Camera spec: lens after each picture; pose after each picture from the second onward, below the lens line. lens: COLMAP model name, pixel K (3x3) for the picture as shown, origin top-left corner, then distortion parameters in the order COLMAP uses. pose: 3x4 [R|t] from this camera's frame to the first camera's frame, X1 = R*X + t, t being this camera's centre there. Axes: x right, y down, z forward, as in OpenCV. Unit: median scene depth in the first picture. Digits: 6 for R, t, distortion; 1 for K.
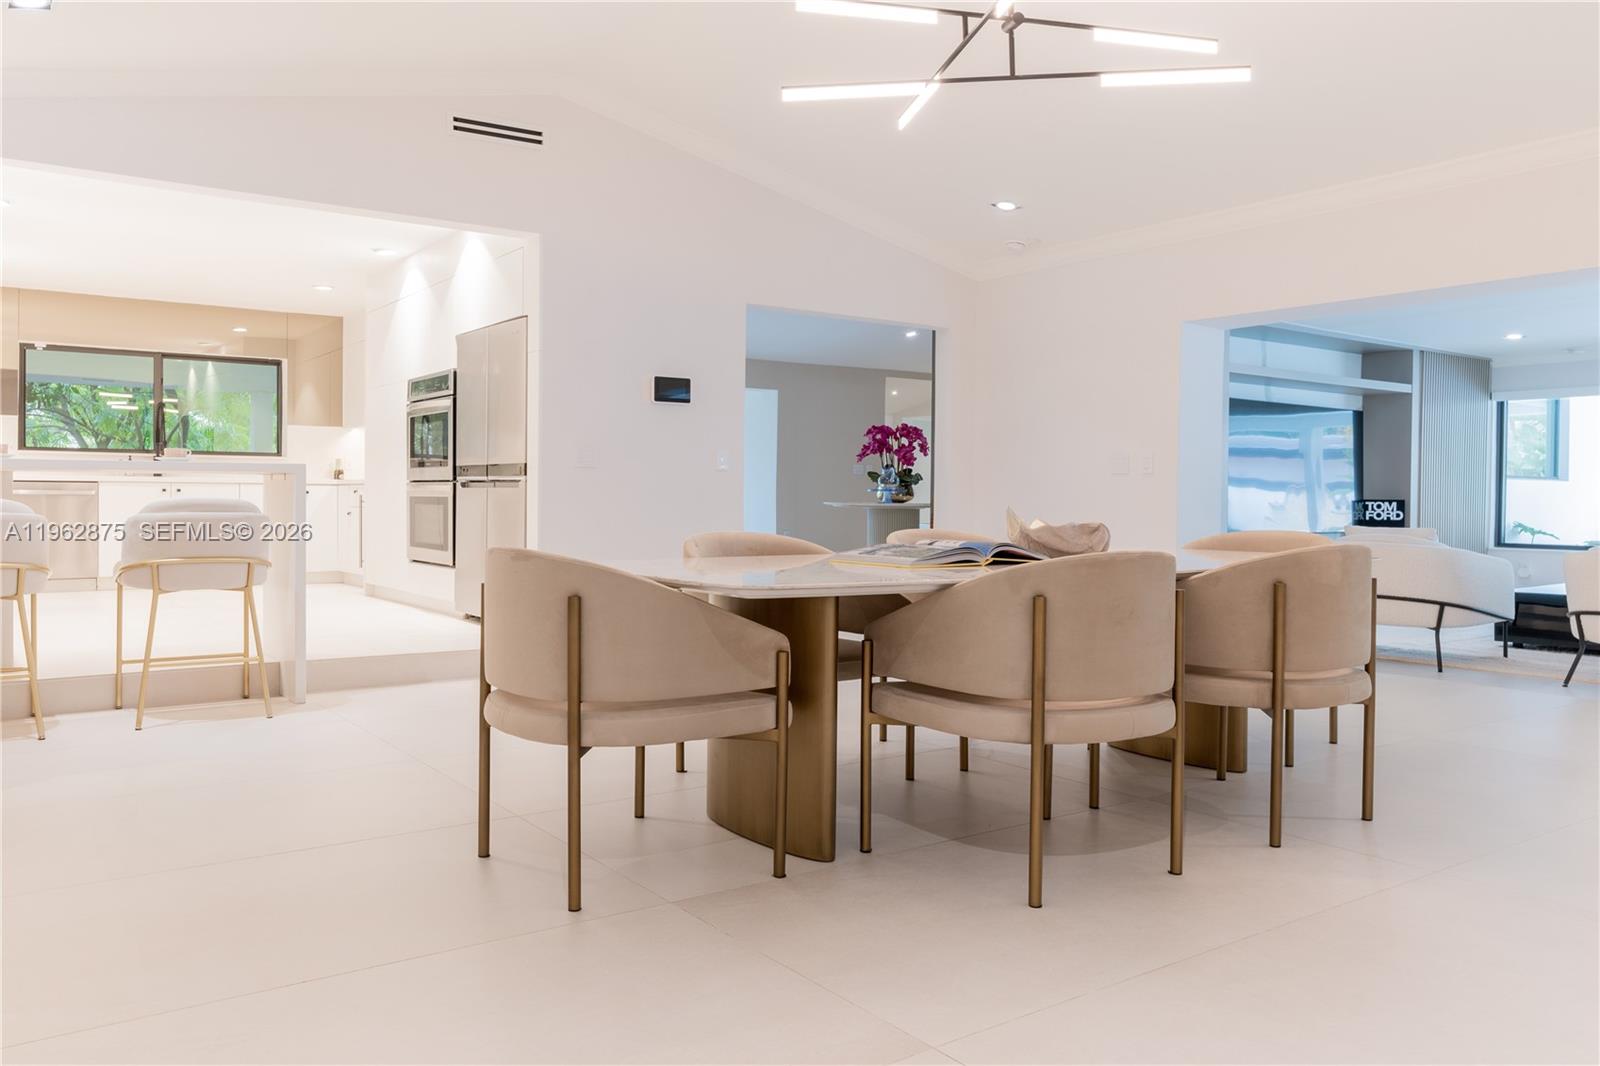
lens RADIAL K [[1212.7, 0, 798.0], [0, 1212.7, 518.0], [0, 0, 1]] dist [-0.006674, 0.002277]
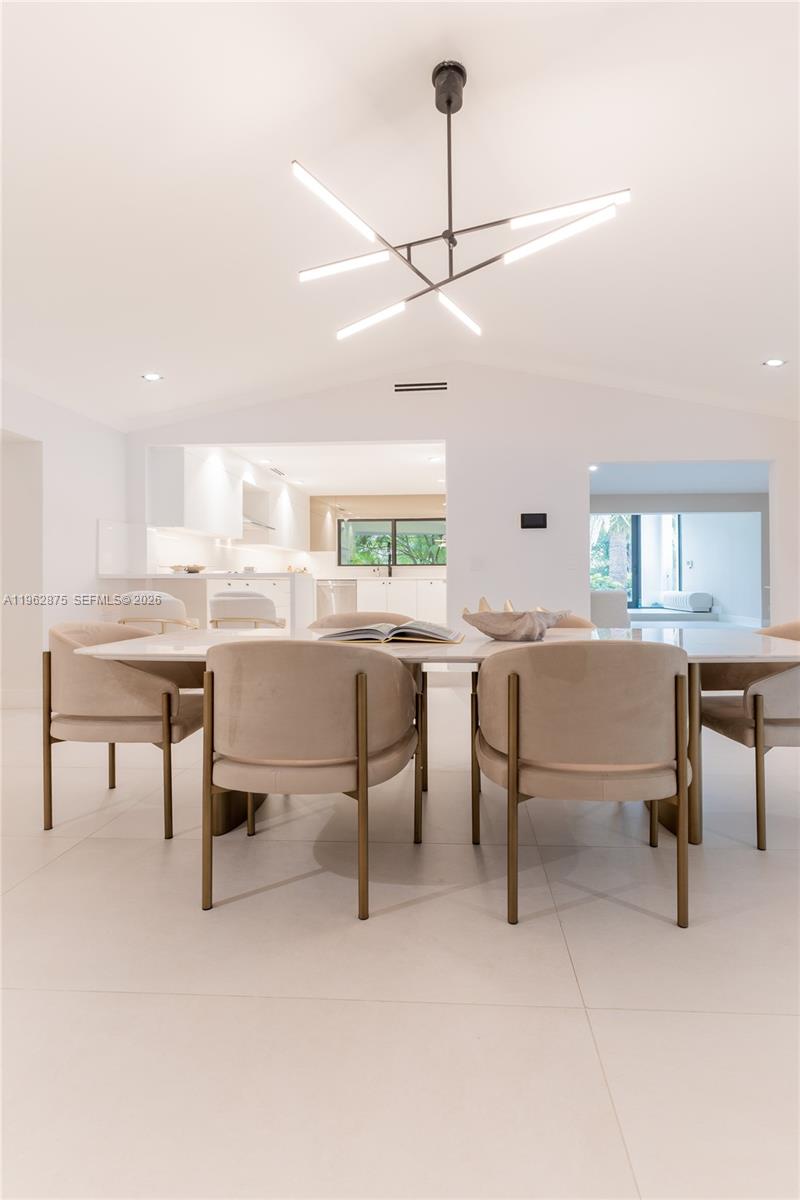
lens RADIAL K [[621.7, 0, 404.0], [0, 621.7, 579.2], [0, 0, 1]] dist [0.001649, -0.000126]
pose [[0.771628, -0.010523, -0.635987, 0.483742], [-0.003762, 0.999770, -0.021106, -0.012984], [0.636063, 0.018679, 0.771411, 0.387696]]
